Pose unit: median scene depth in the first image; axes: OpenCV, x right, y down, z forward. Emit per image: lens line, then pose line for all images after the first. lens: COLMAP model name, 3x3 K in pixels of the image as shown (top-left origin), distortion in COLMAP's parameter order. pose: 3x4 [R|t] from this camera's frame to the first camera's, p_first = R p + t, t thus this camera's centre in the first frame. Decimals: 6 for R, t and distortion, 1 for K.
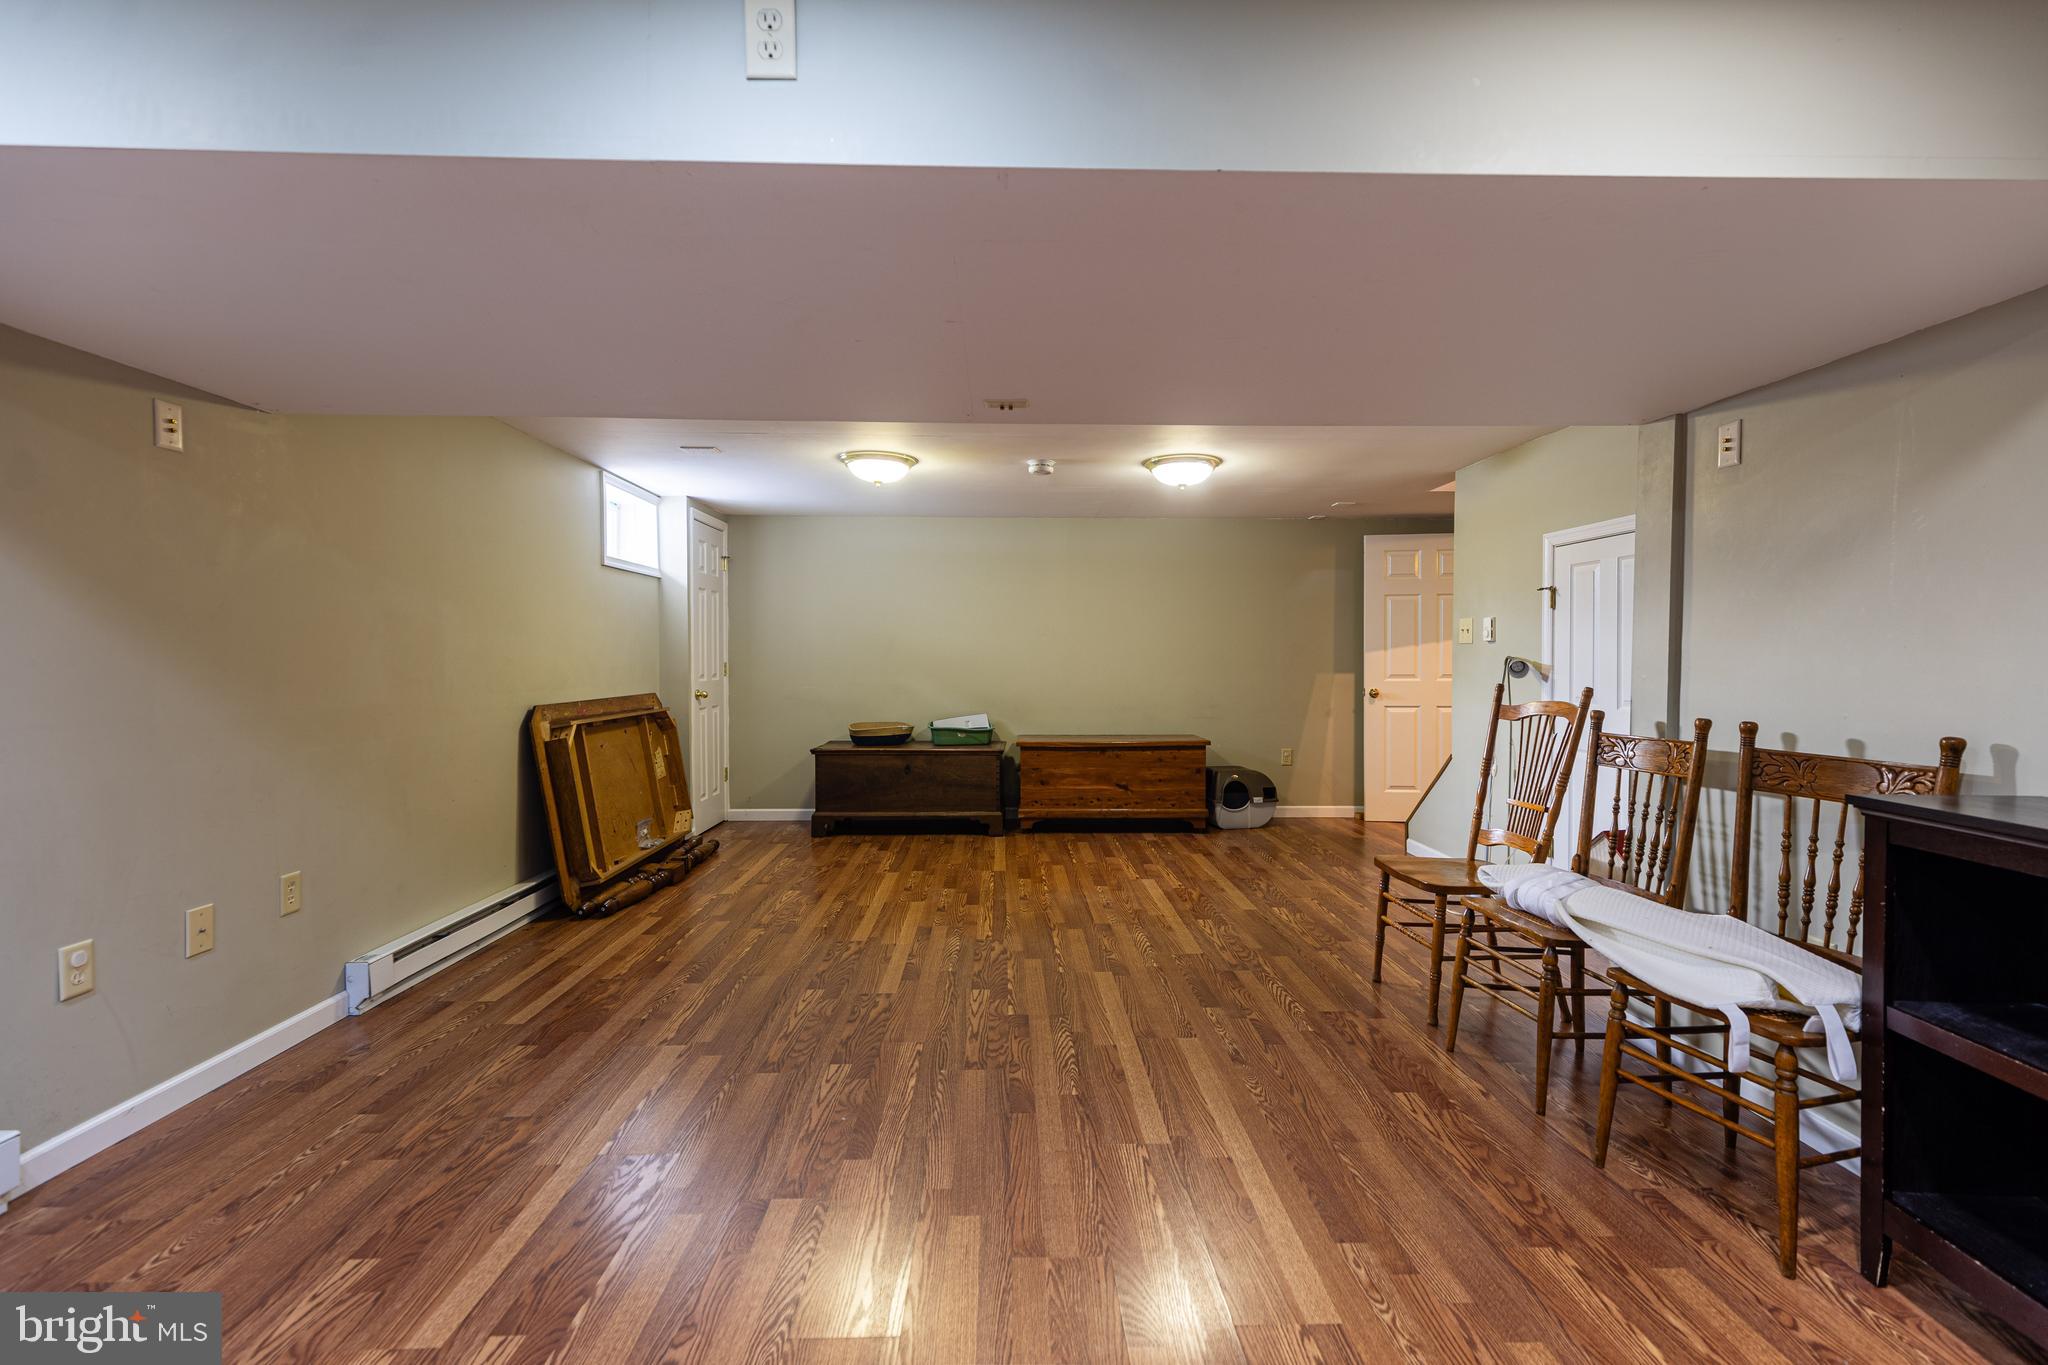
lens RADIAL K [[921.0, 0, 1030.5], [0, 921.0, 684.6], [0, 0, 1]] dist [0.008905, -0.001887]
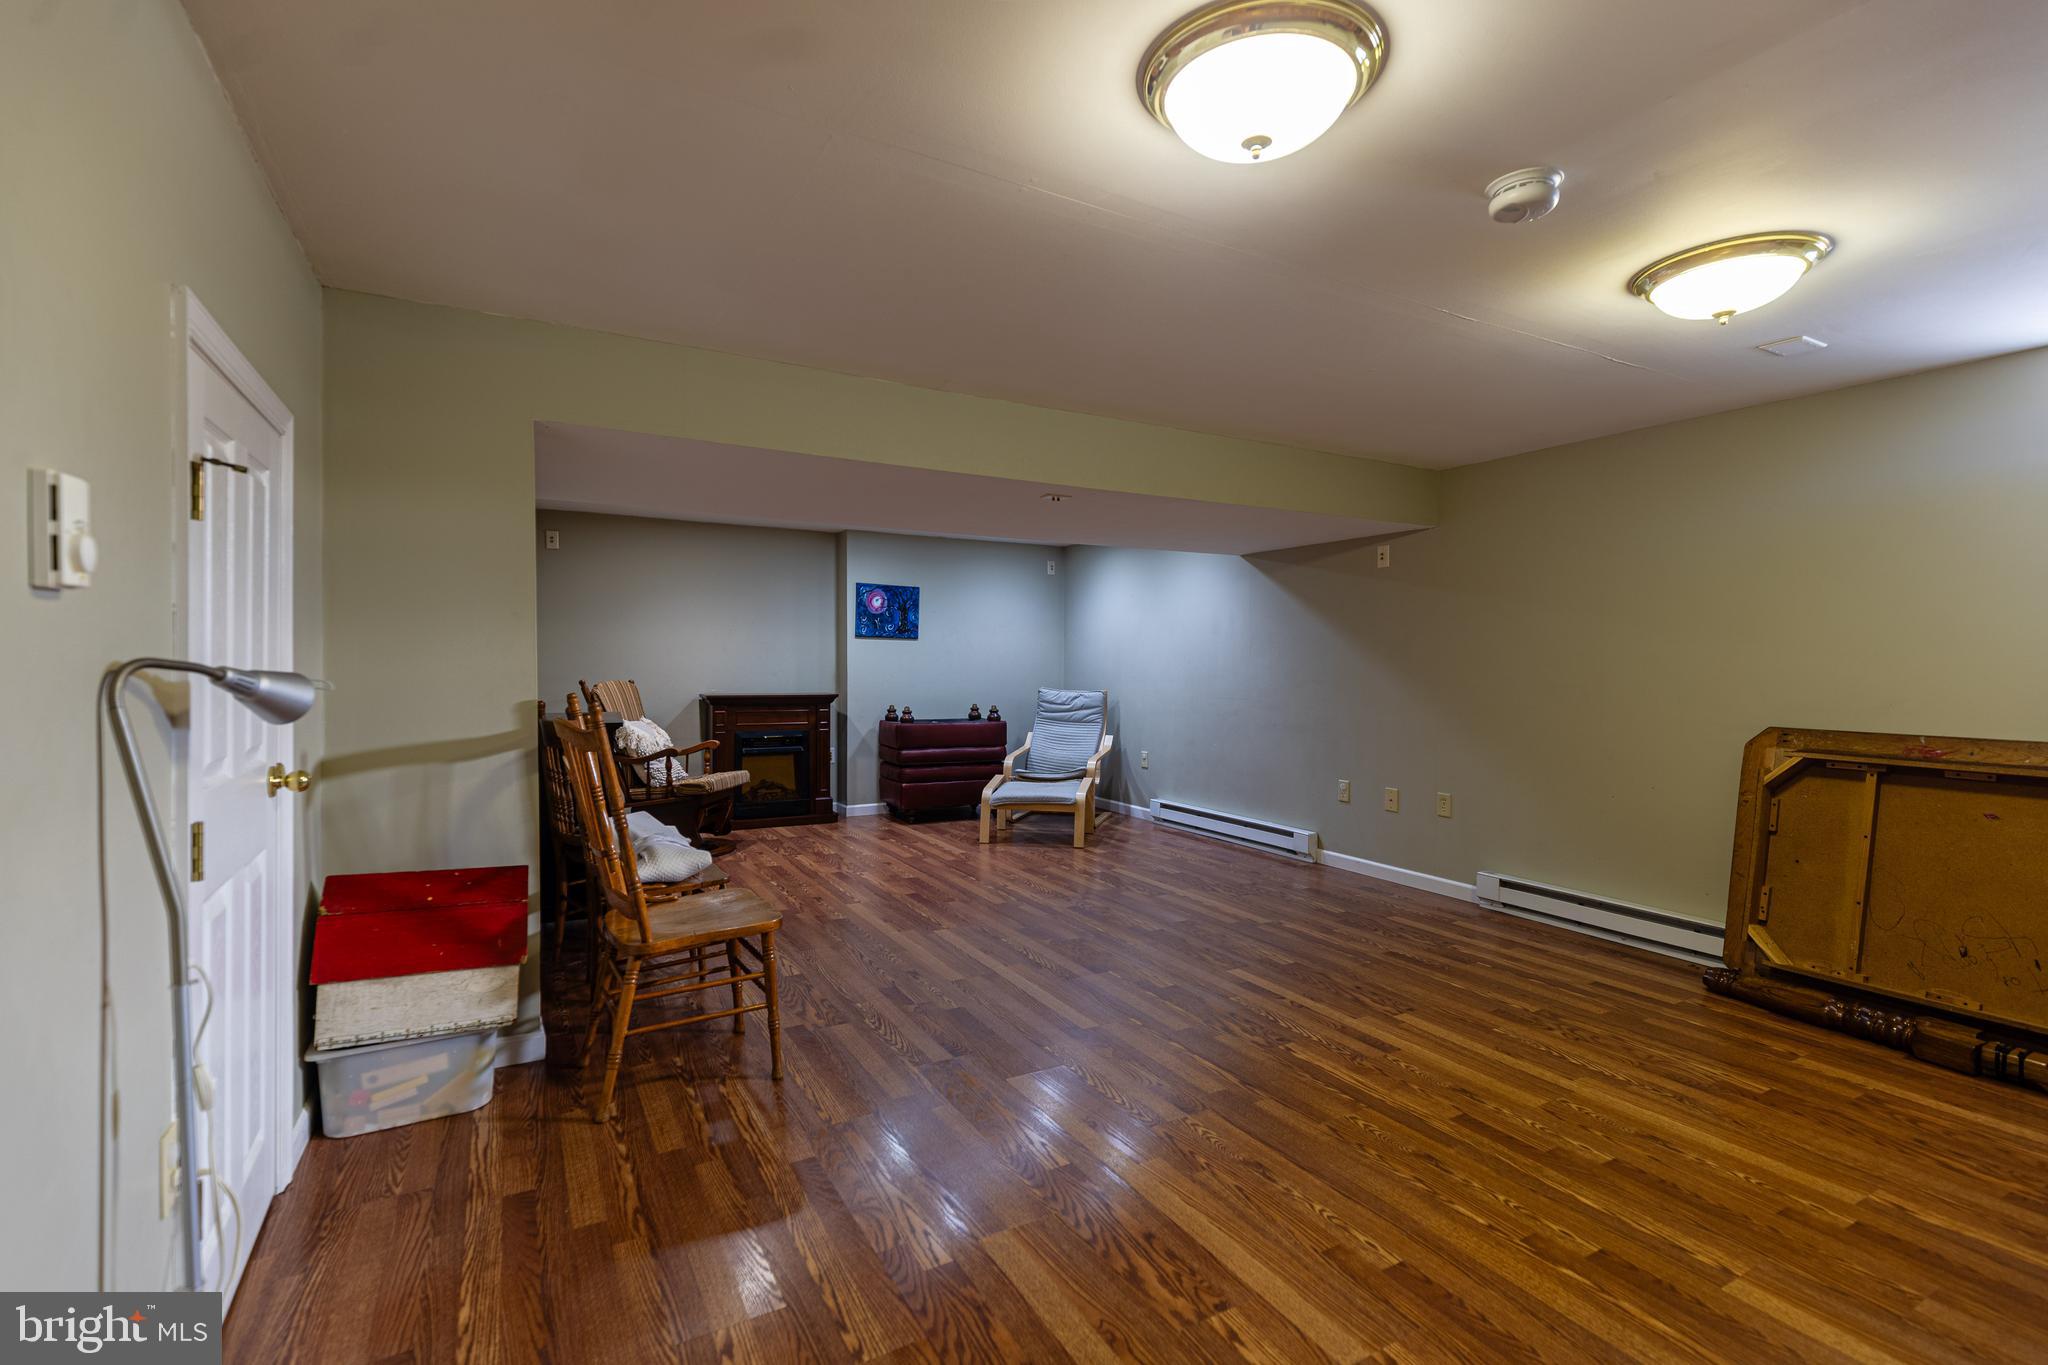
lens RADIAL K [[921.0, 0, 1031.2], [0, 921.0, 673.4], [0, 0, 1]] dist [0.008905, -0.001887]
pose [[-0.883594, 0.001577, -0.468251, 0.699982], [-0.020909, 0.998864, 0.042818, -0.075691], [0.467787, 0.047625, -0.882557, 2.254058]]
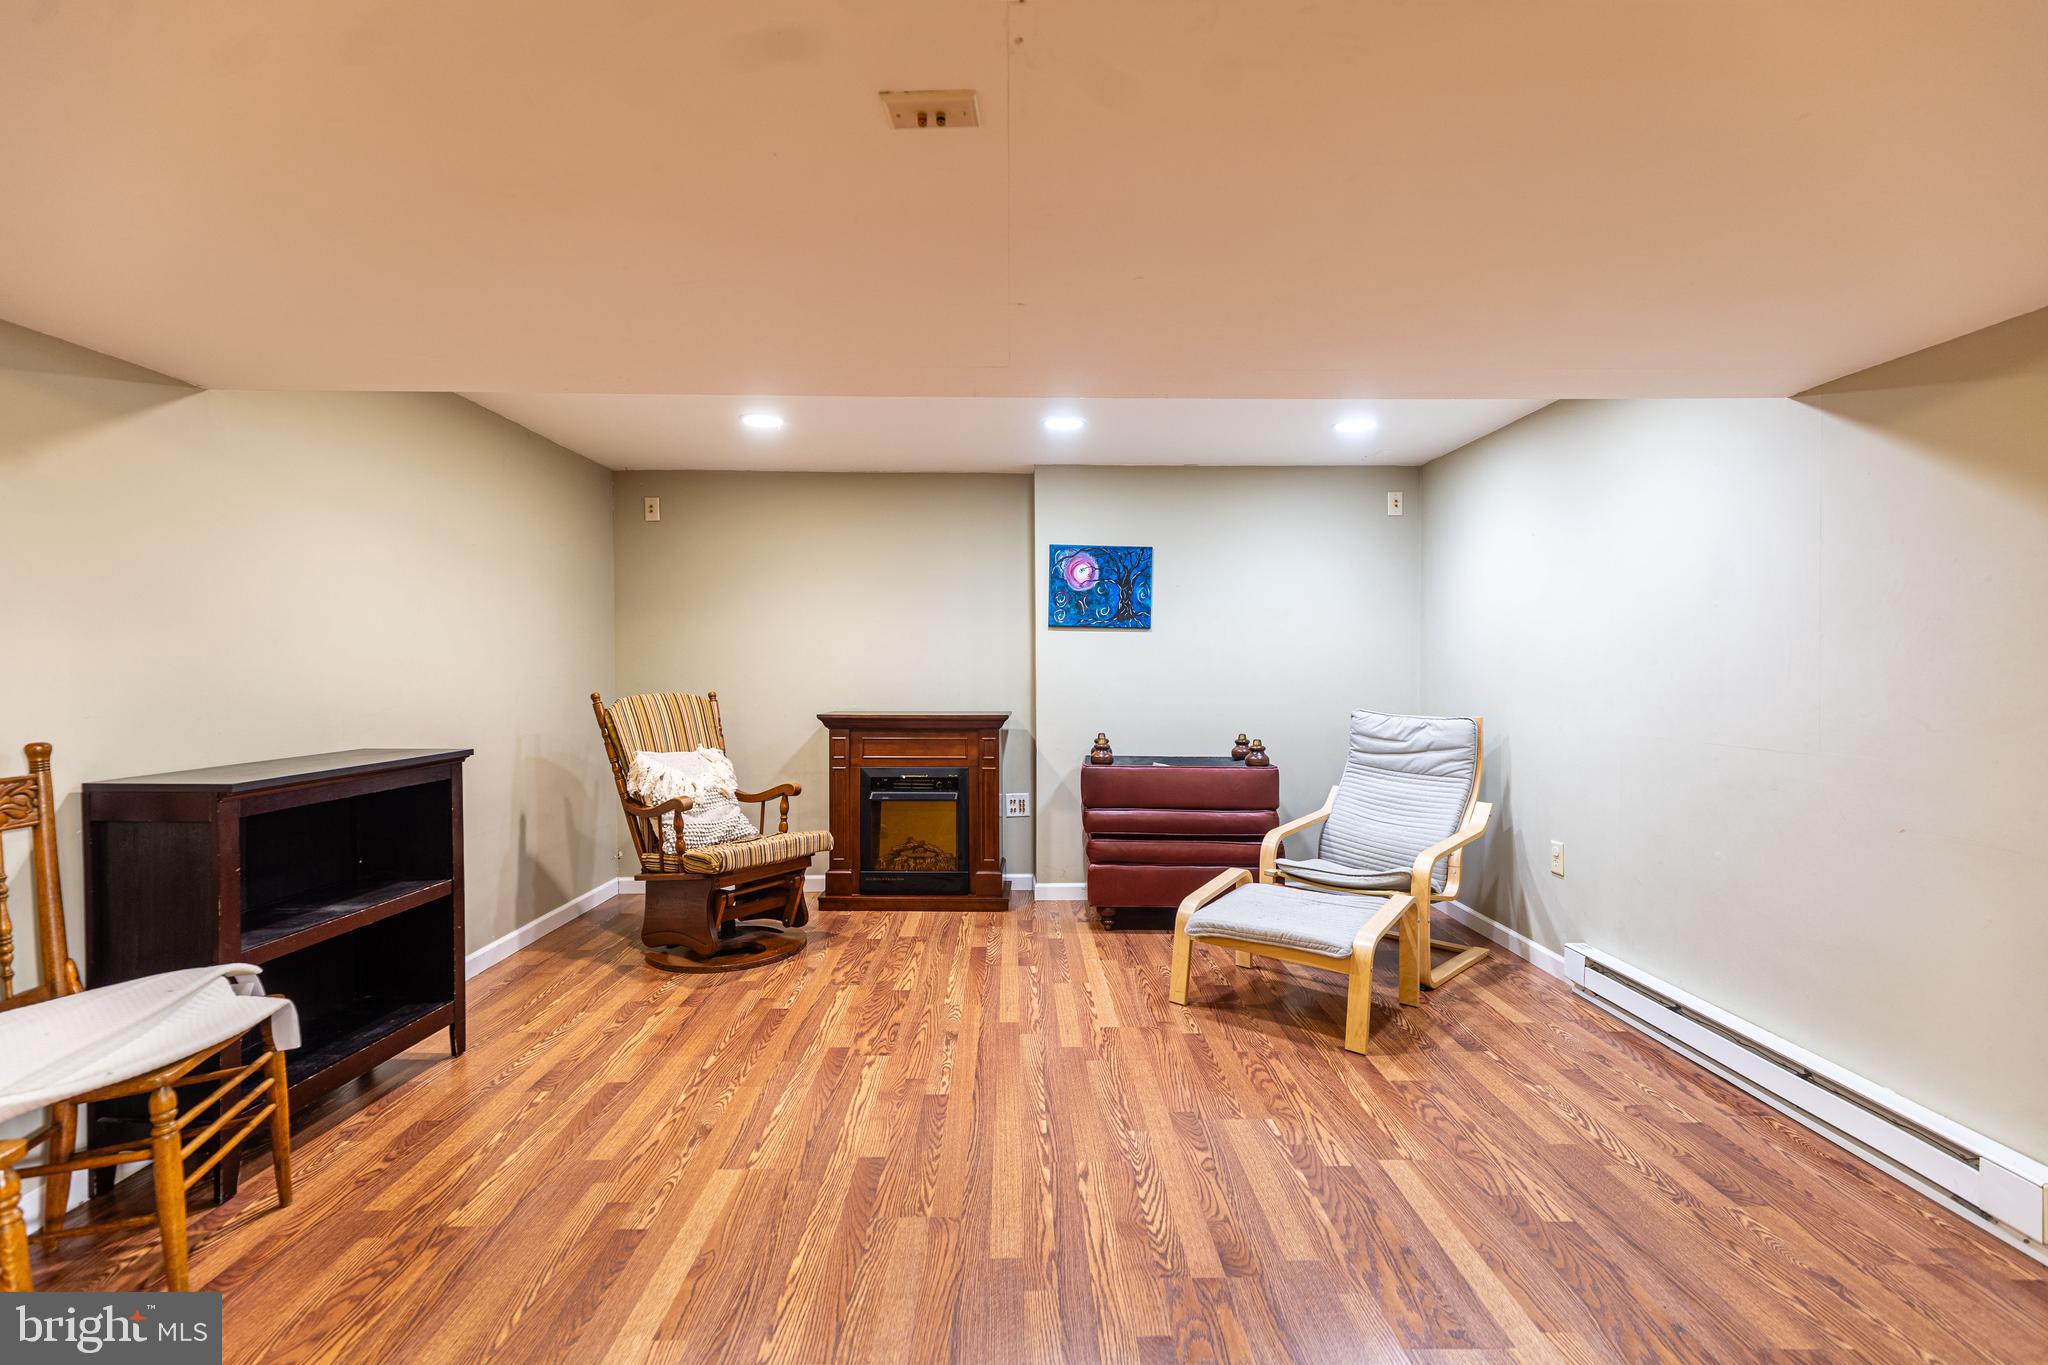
lens RADIAL K [[921.0, 0, 1028.0], [0, 921.0, 674.7], [0, 0, 1]] dist [0.008905, -0.001887]
pose [[-0.999909, 0.000370, 0.013492, -0.078044], [0.000970, 0.999008, 0.044518, -0.044915], [-0.013462, 0.044527, -0.998917, 1.414461]]
